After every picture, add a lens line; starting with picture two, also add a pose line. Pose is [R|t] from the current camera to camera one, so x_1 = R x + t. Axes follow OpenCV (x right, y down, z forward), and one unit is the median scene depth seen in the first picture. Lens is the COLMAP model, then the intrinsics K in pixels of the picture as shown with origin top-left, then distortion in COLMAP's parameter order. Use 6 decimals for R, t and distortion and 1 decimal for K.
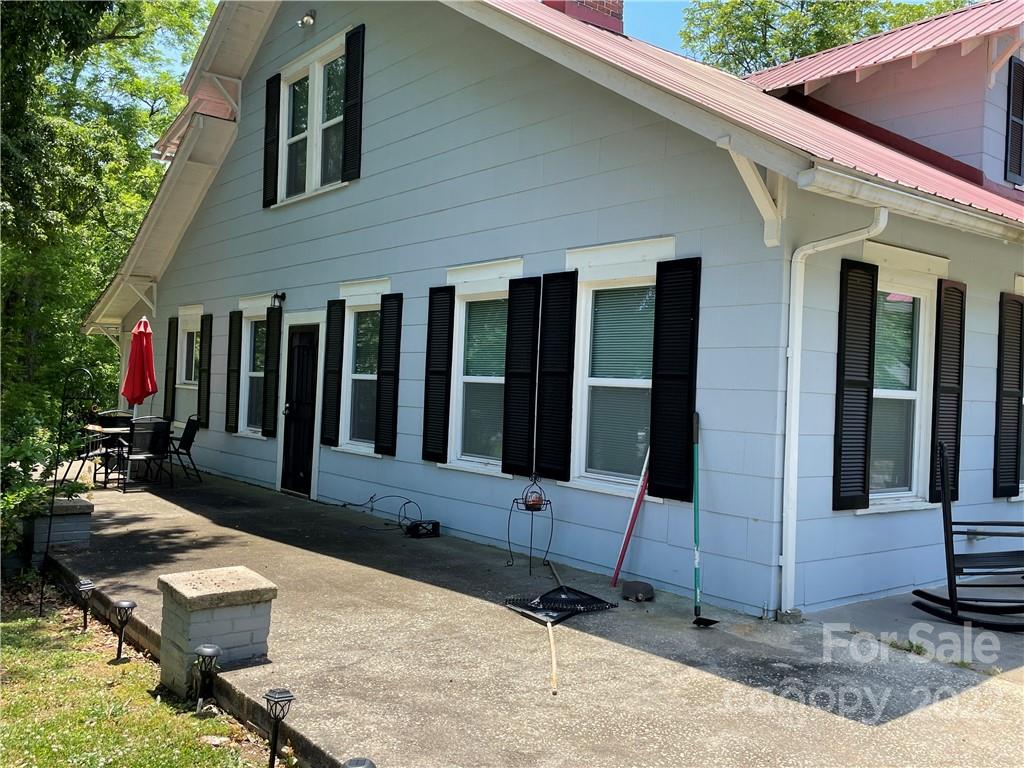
lens RADIAL K [[908.6, 0, 513.5], [0, 908.6, 378.3], [0, 0, 1]] dist [0.104287, -0.154296]
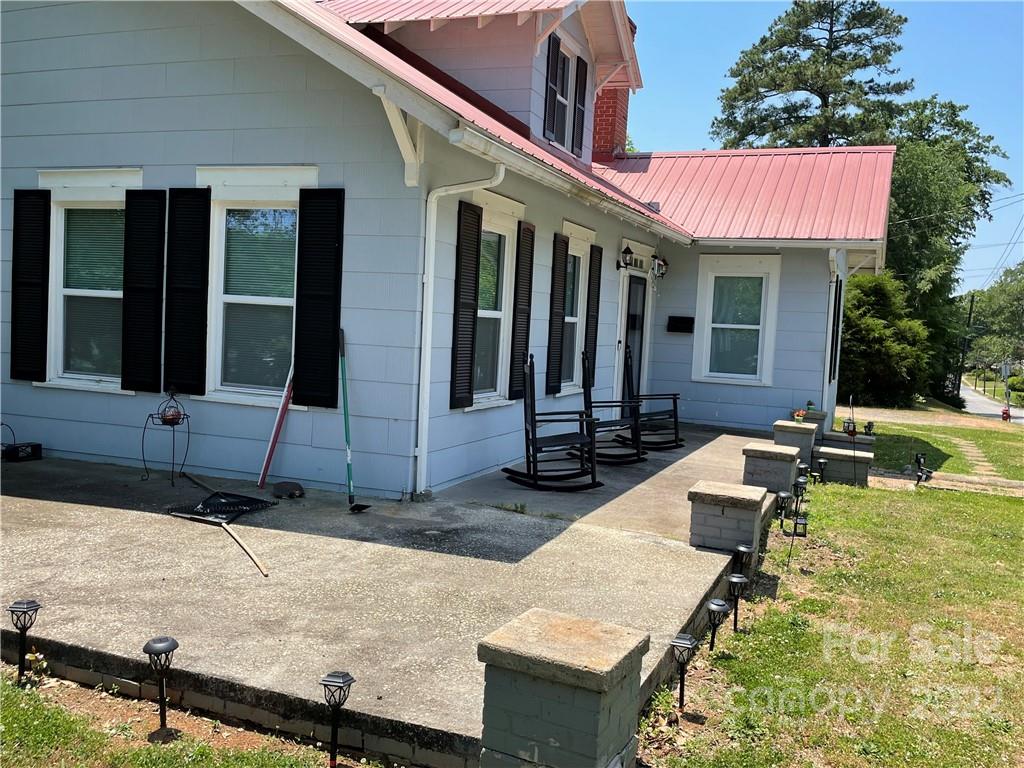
lens RADIAL K [[908.6, 0, 513.5], [0, 908.6, 378.3], [0, 0, 1]] dist [0.104287, -0.154296]
pose [[0.869910, -0.026671, 0.492489, -0.160196], [-0.020240, 0.995765, 0.089677, -0.006704], [-0.492795, -0.087979, 0.865686, -0.078275]]
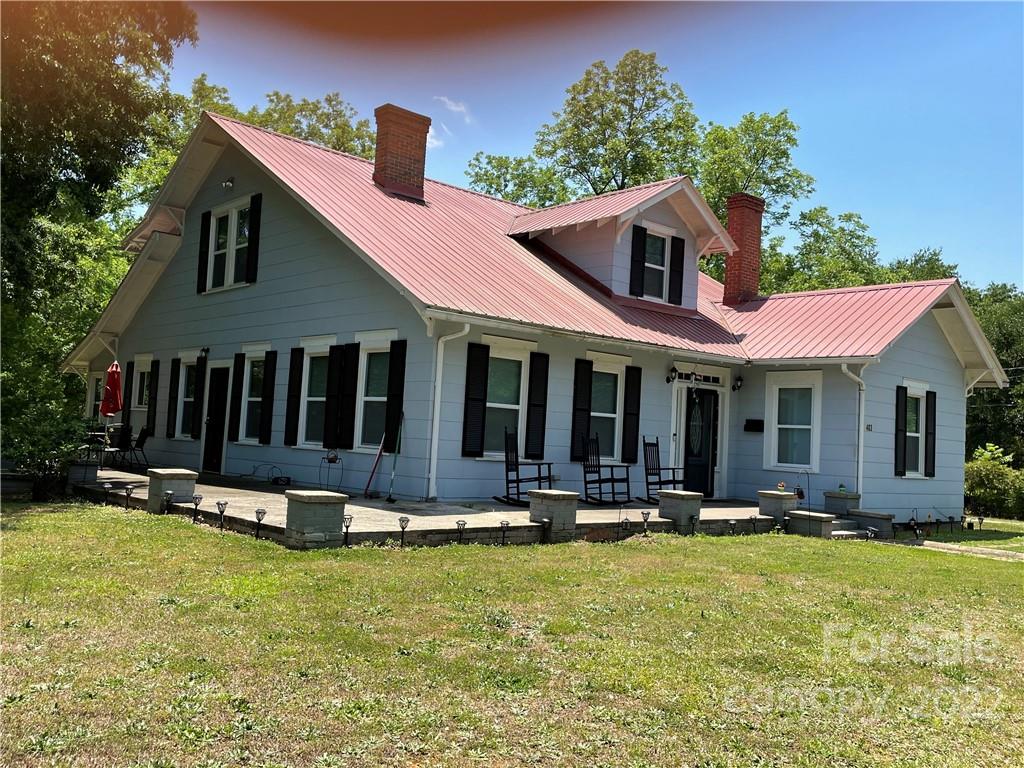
lens RADIAL K [[908.6, 0, 513.5], [0, 908.6, 378.3], [0, 0, 1]] dist [0.104287, -0.154296]
pose [[0.997279, 0.018905, 0.071251, 0.289645], [-0.014977, 0.998359, -0.055268, 0.069523], [-0.072179, 0.054051, 0.995926, -1.091990]]
